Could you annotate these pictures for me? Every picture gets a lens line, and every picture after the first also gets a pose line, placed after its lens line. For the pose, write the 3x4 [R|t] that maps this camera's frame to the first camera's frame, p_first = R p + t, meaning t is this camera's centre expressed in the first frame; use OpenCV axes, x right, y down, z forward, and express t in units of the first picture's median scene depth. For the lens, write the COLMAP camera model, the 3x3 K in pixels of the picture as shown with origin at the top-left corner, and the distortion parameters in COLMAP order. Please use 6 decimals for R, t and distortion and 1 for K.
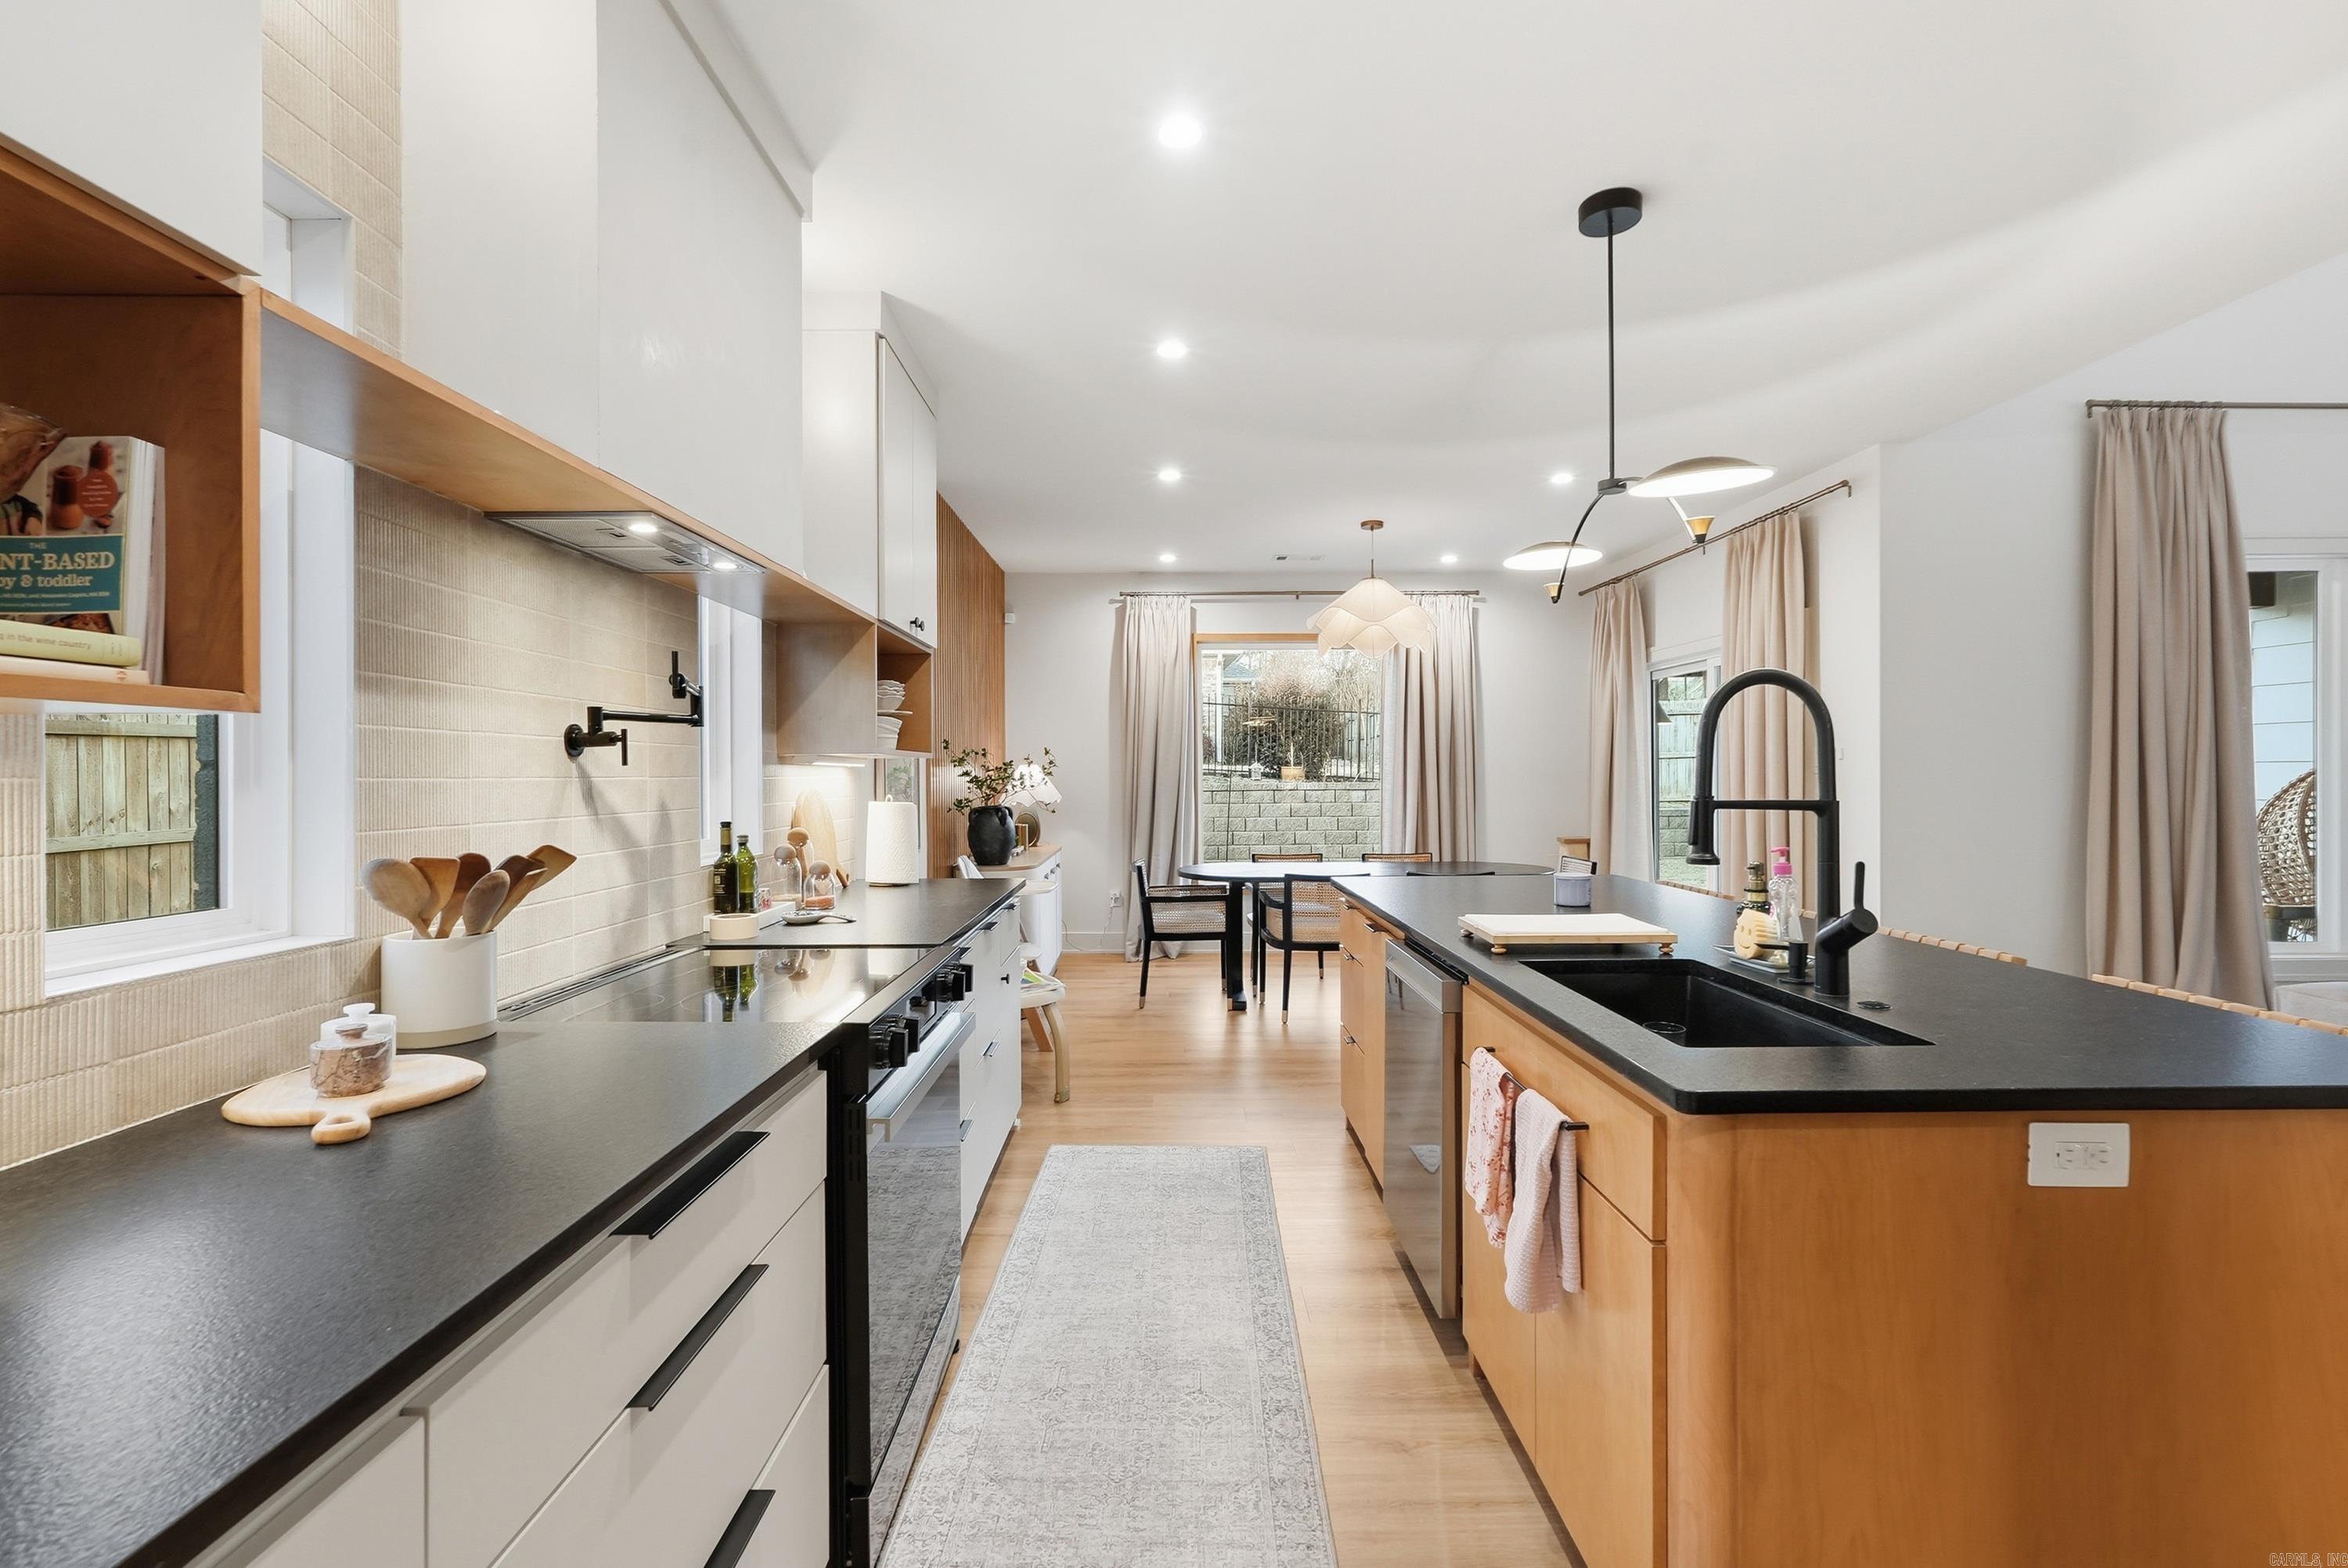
lens RADIAL K [[1055.7, 0, 1173.3], [0, 1055.7, 775.7], [0, 0, 1]] dist [-0.015946, 0.009317]
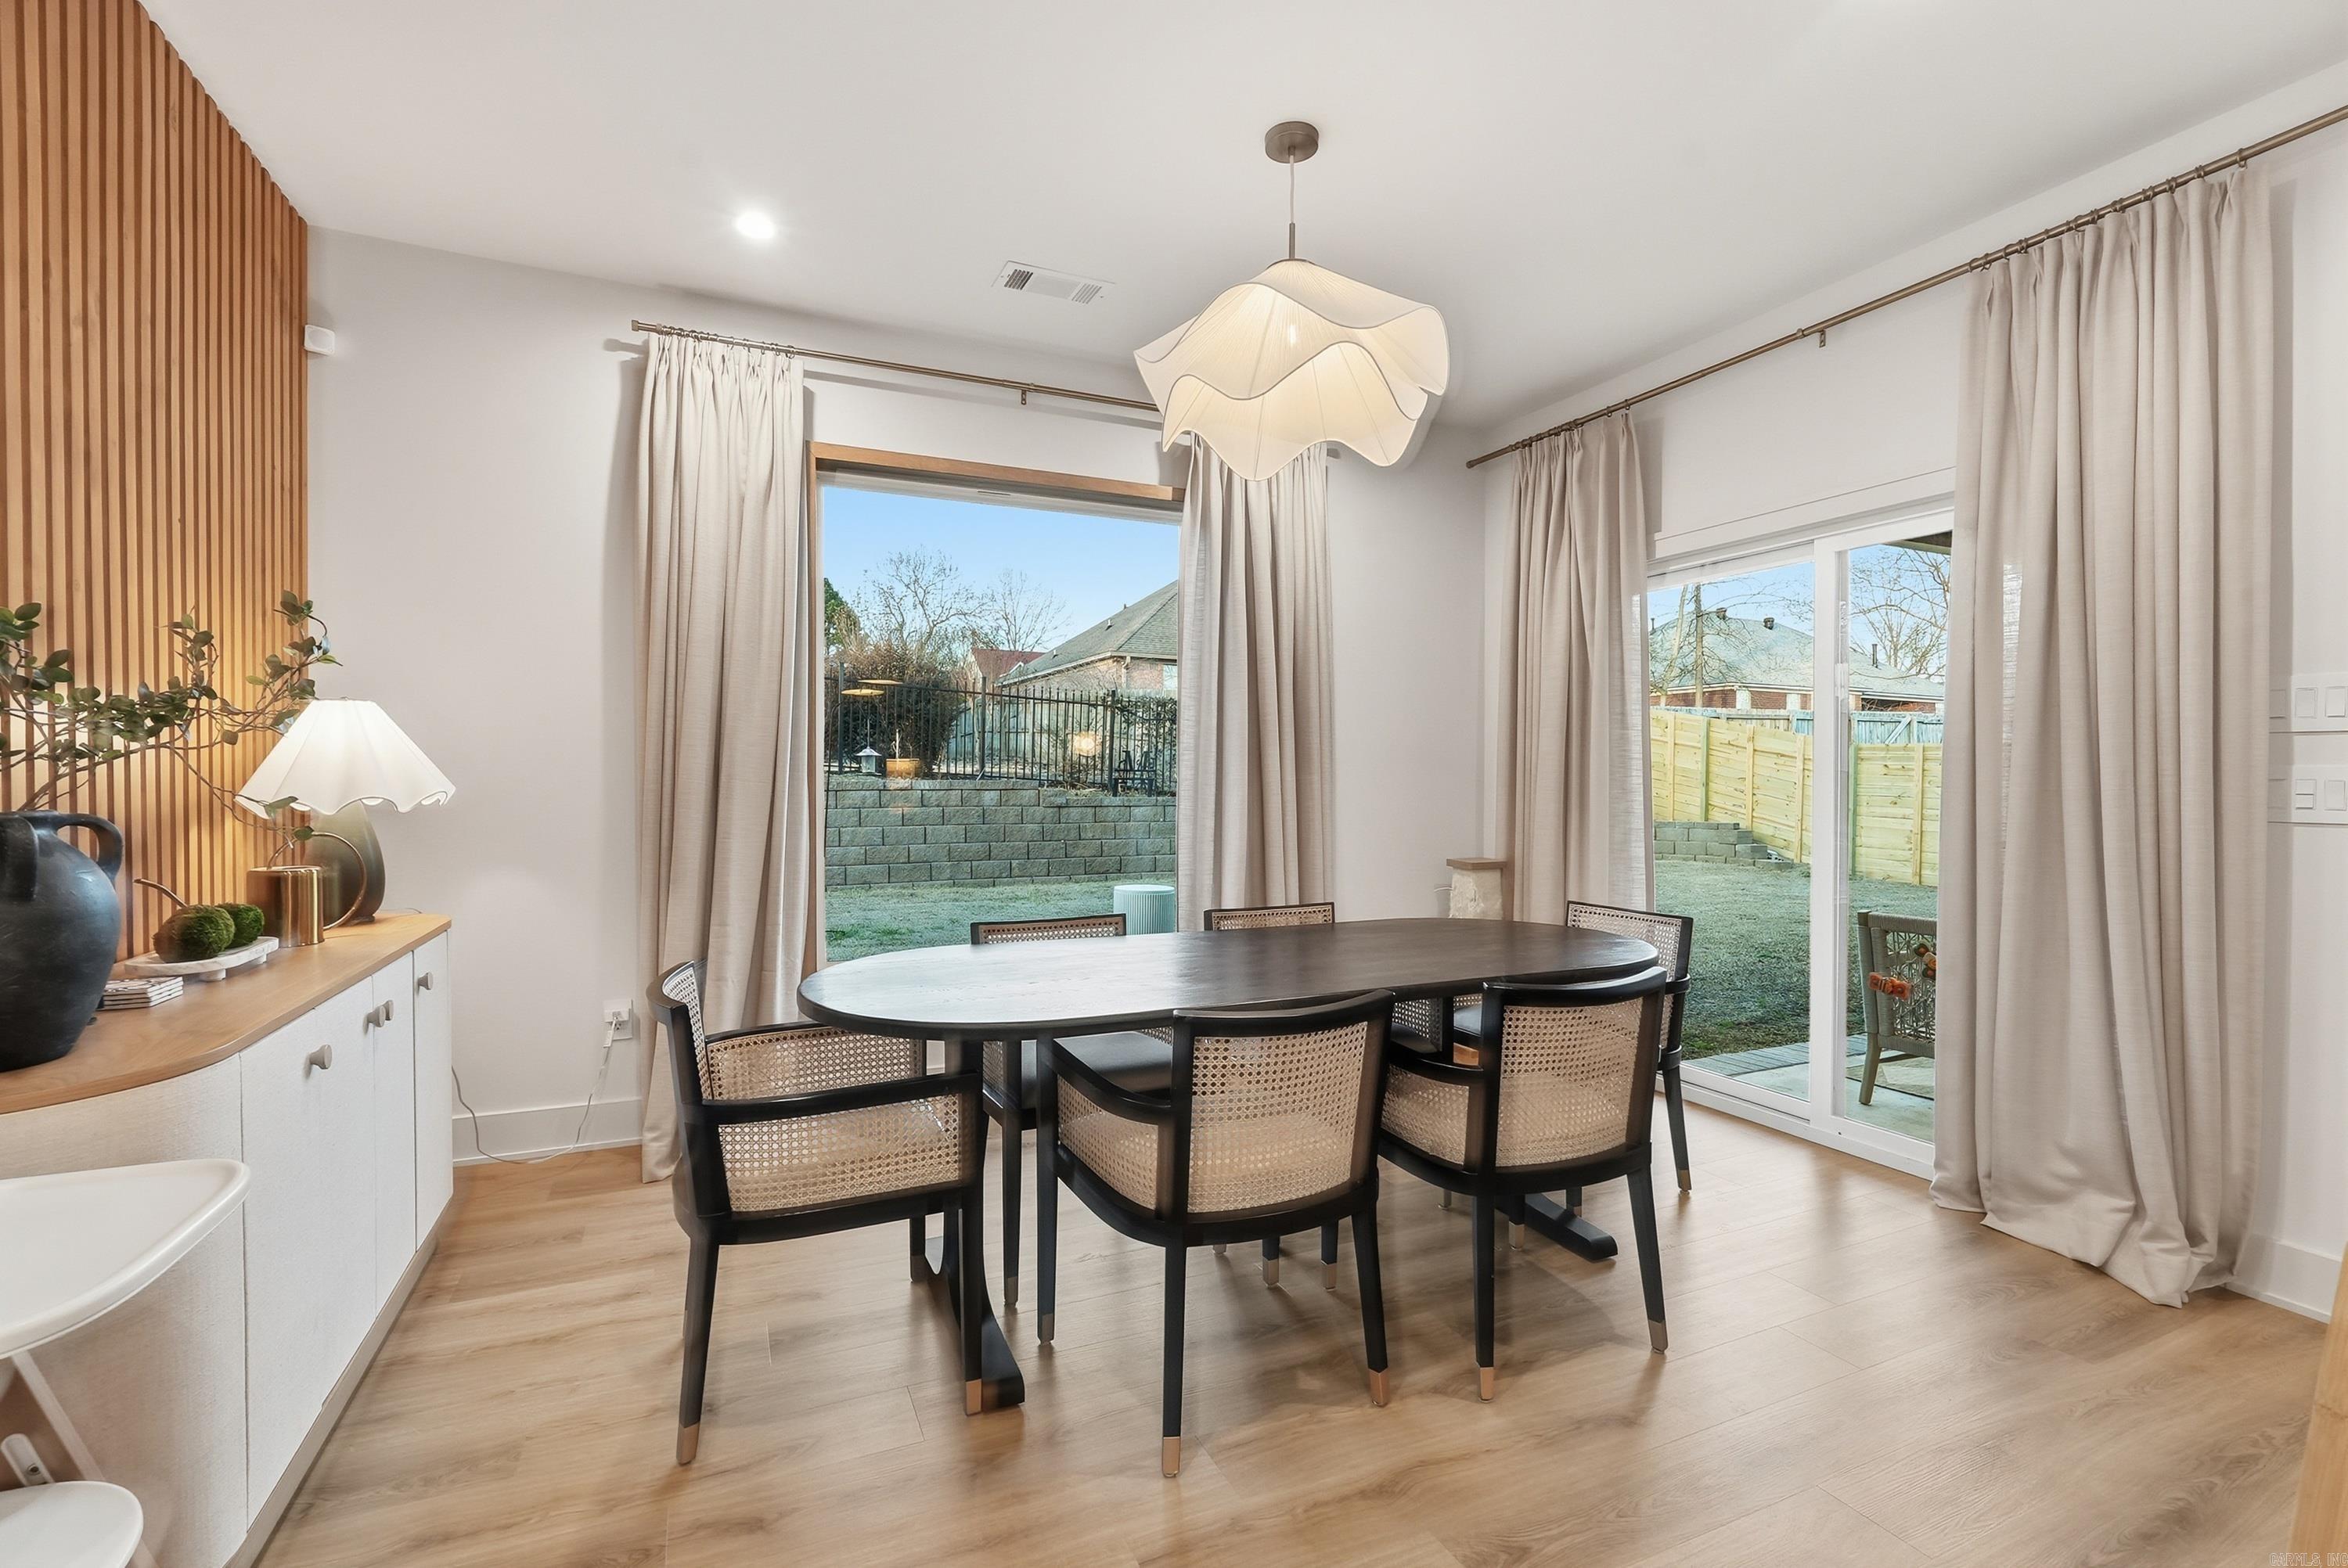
lens RADIAL K [[1044.1, 0, 1174.8], [0, 1044.1, 784.0], [0, 0, 1]] dist [-0.015961, 0.009259]
pose [[0.916003, 0.002708, 0.401162, -0.028225], [-0.003771, 0.999991, 0.001860, 0.025257], [-0.401153, -0.003217, 0.916005, 0.859861]]
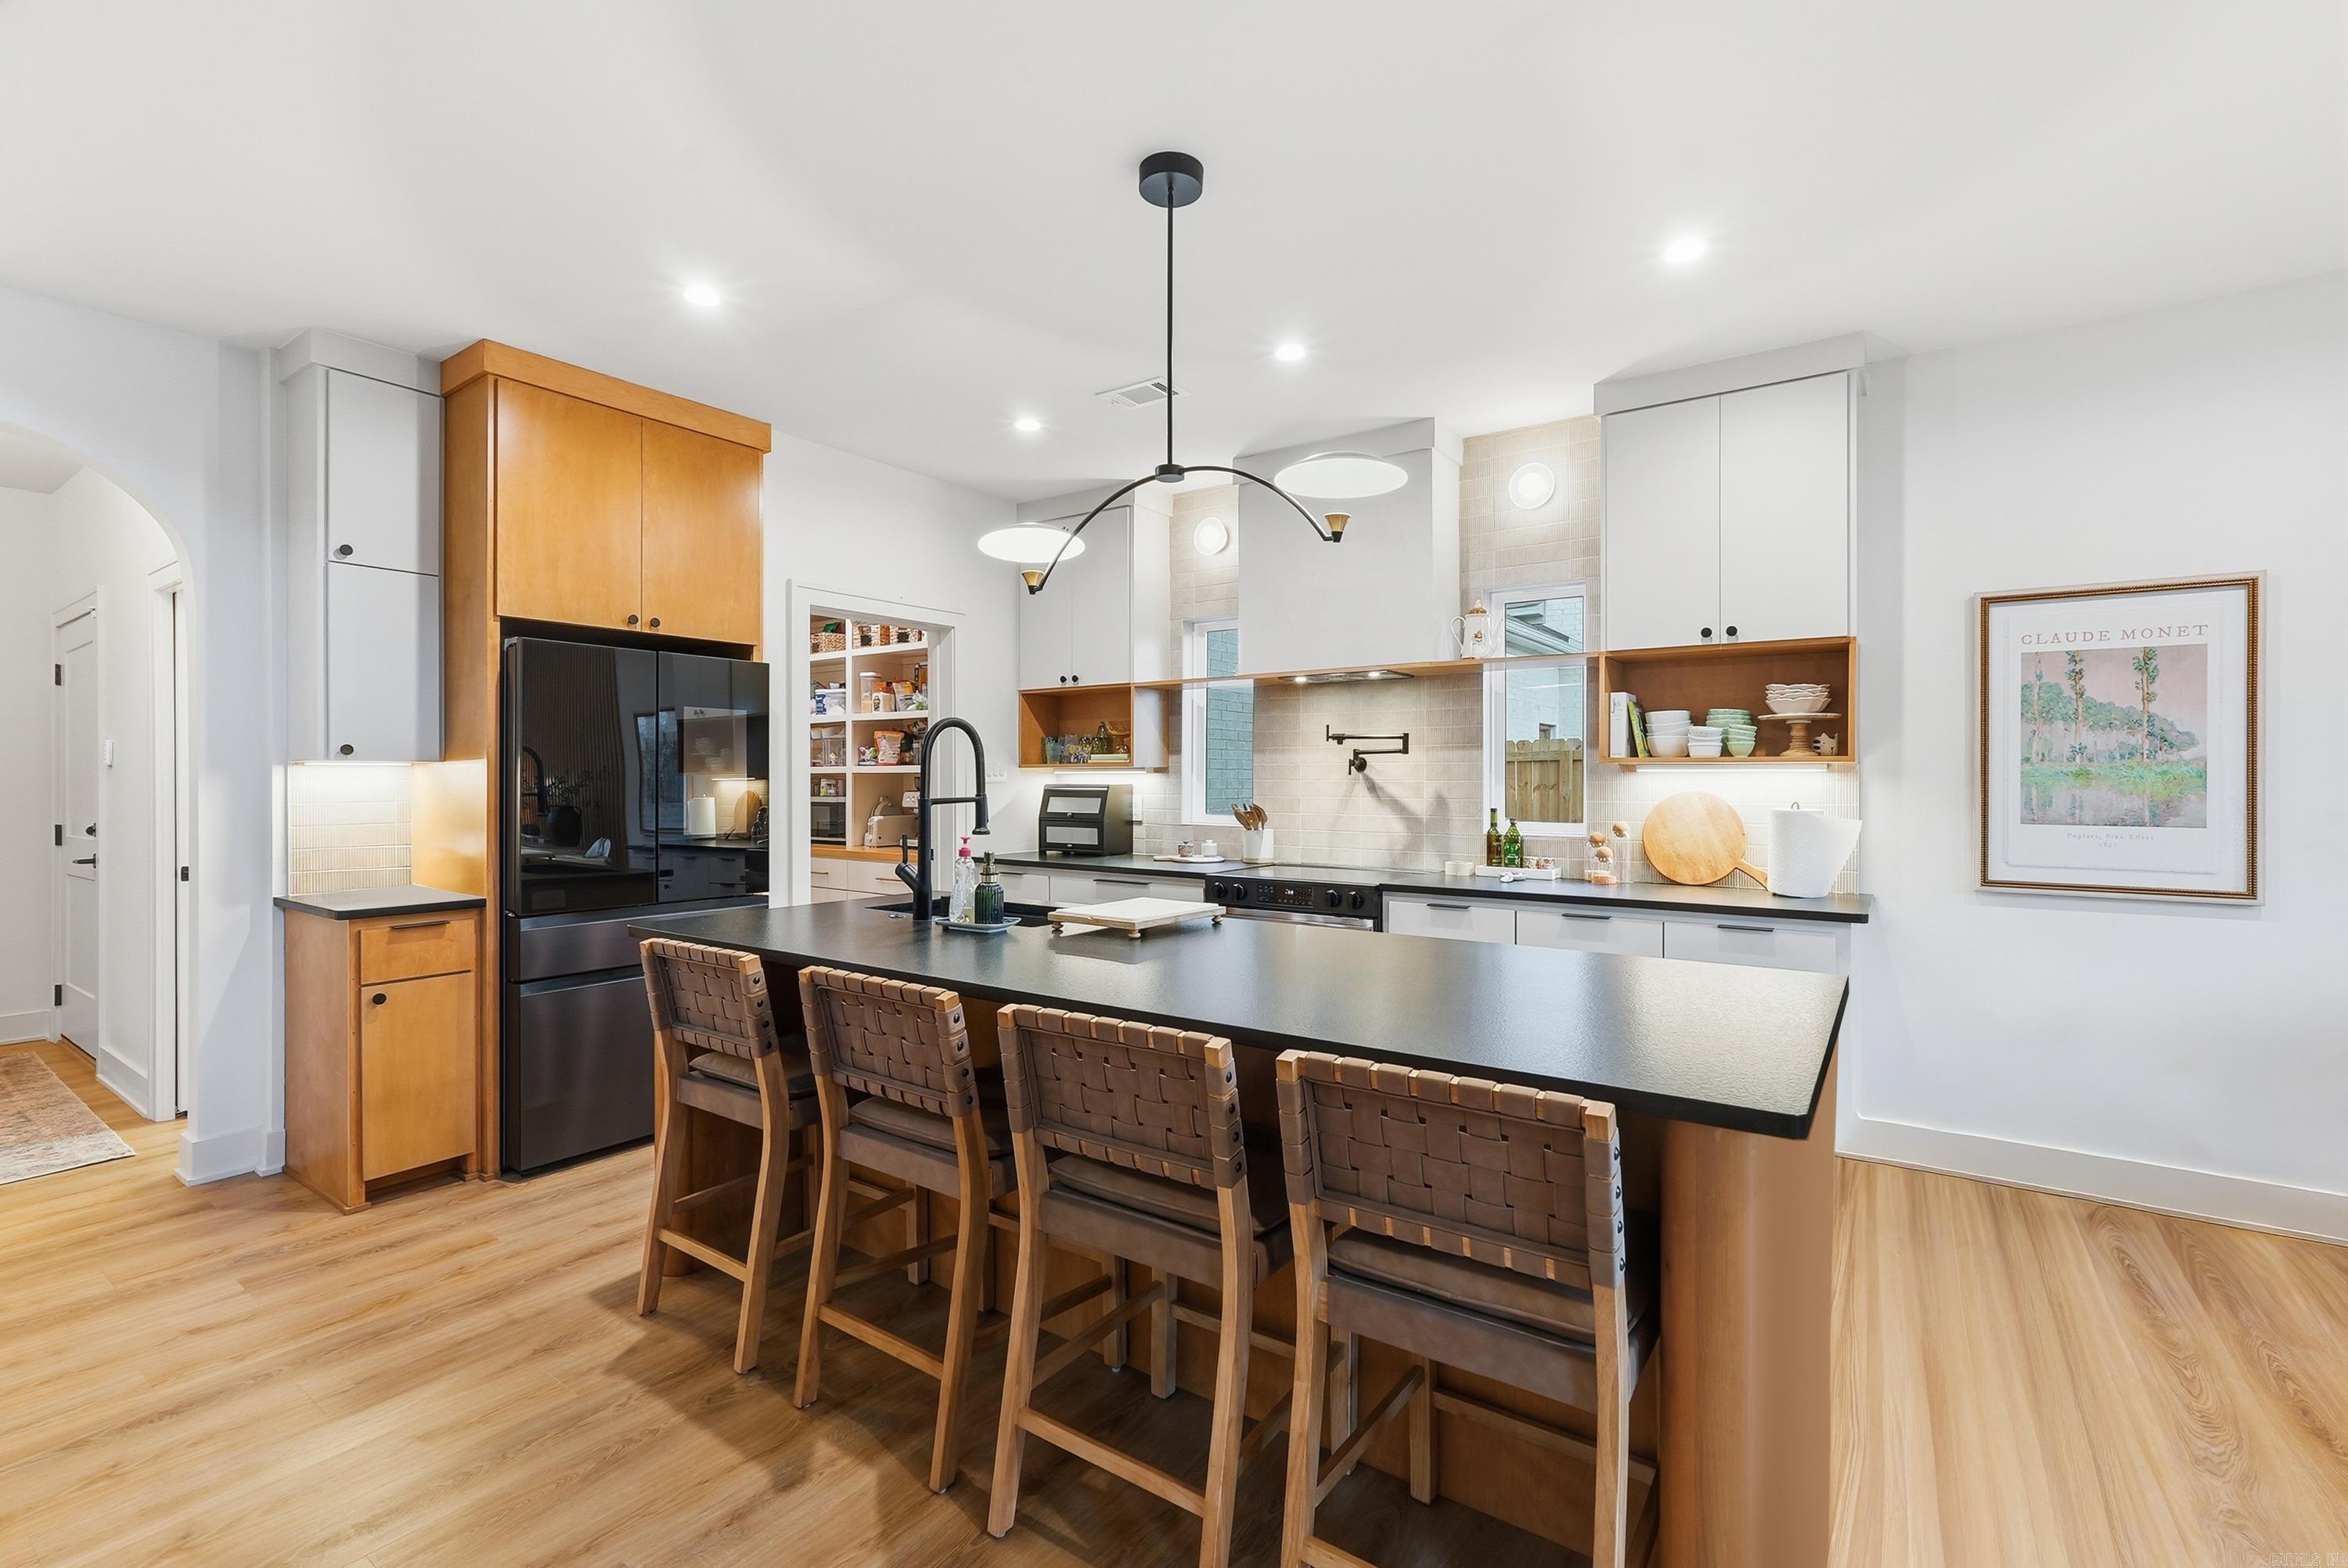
lens RADIAL K [[1044.1, 0, 1174.8], [0, 1044.1, 784.0], [0, 0, 1]] dist [-0.015961, 0.009259]
pose [[-0.588549, 0.008034, -0.808422, 0.683364], [-0.000900, 0.999943, 0.010592, -0.006306], [0.808461, 0.006961, -0.588508, 0.911340]]
